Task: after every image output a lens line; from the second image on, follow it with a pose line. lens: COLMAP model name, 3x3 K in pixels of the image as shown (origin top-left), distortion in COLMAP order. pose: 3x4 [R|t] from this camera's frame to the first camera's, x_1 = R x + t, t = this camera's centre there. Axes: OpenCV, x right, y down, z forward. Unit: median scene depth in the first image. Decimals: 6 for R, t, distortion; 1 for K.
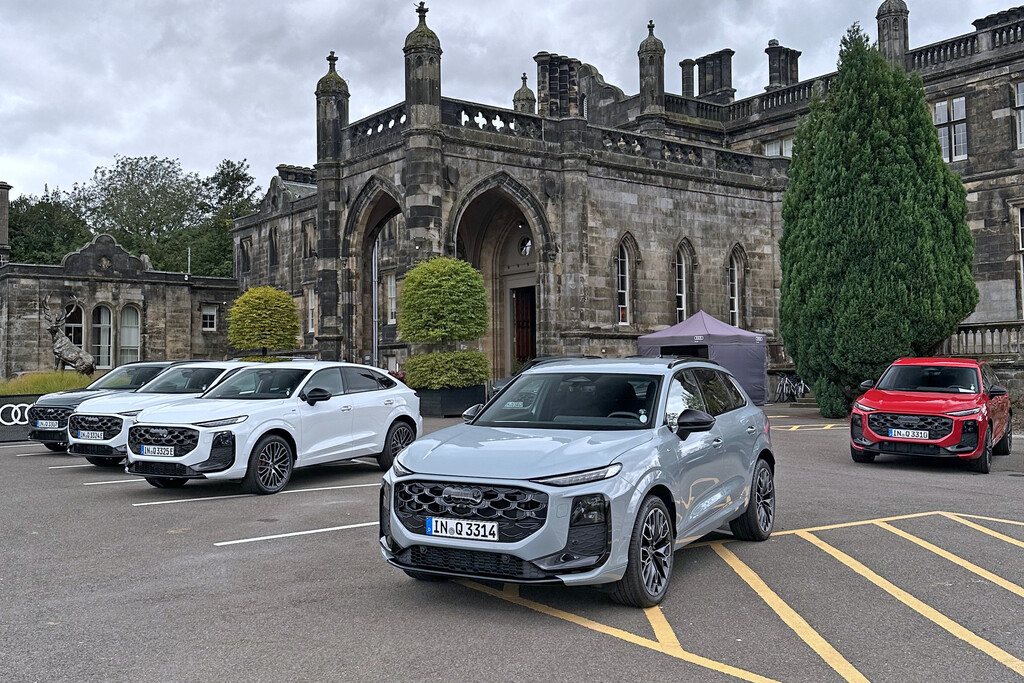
lens RADIAL K [[947.4, 0, 512.9], [0, 947.4, 327.4], [0, 0, 1]] dist [0.138952, -0.169501]
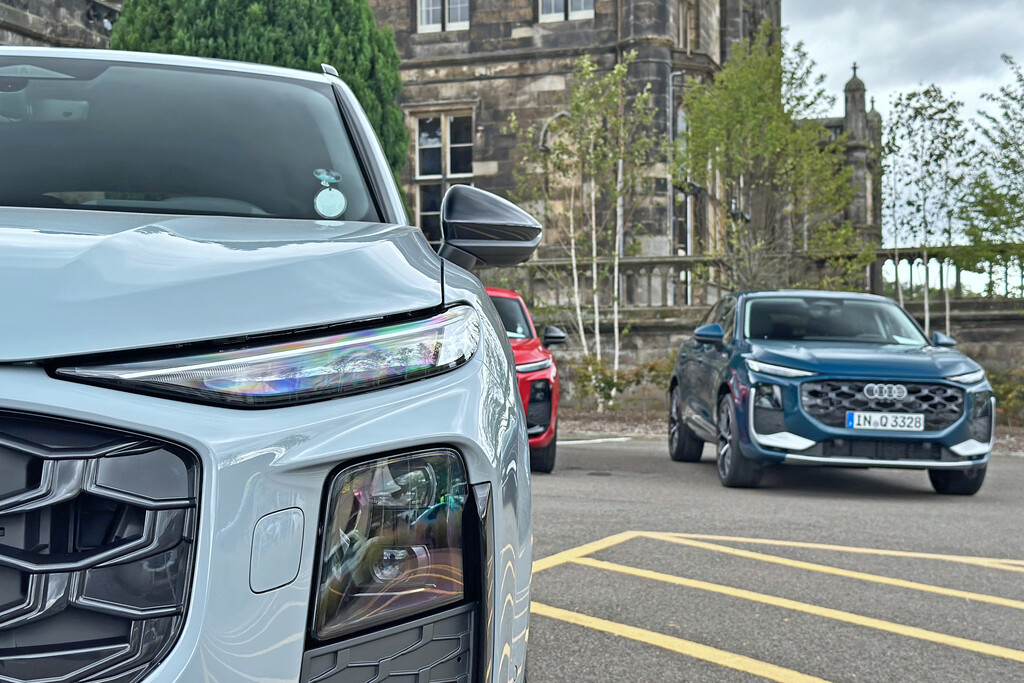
lens RADIAL K [[1449.4, 0, 512.0], [0, 1449.4, 341.5], [0, 0, 1]] dist [0.182018, -0.418649]
pose [[0.827442, 0.019904, 0.561198, -0.010648], [-0.035265, 0.999241, 0.016554, 0.029712], [-0.560443, -0.033488, 0.827516, 0.151608]]
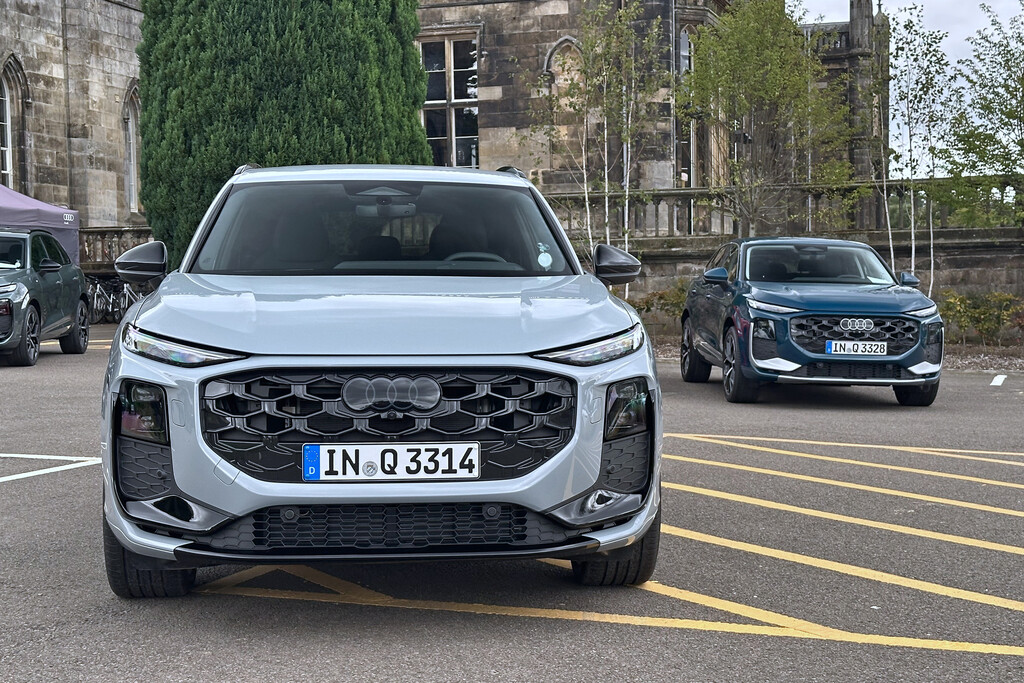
lens RADIAL K [[1525.8, 0, 512.0], [0, 1525.8, 341.5], [0, 0, 1]] dist [0.085717, 0.016197]
pose [[0.824057, -0.018232, 0.566213, -0.088601], [-0.027027, 0.997079, 0.071441, 0.019054], [-0.565862, -0.074175, 0.821157, 0.068555]]
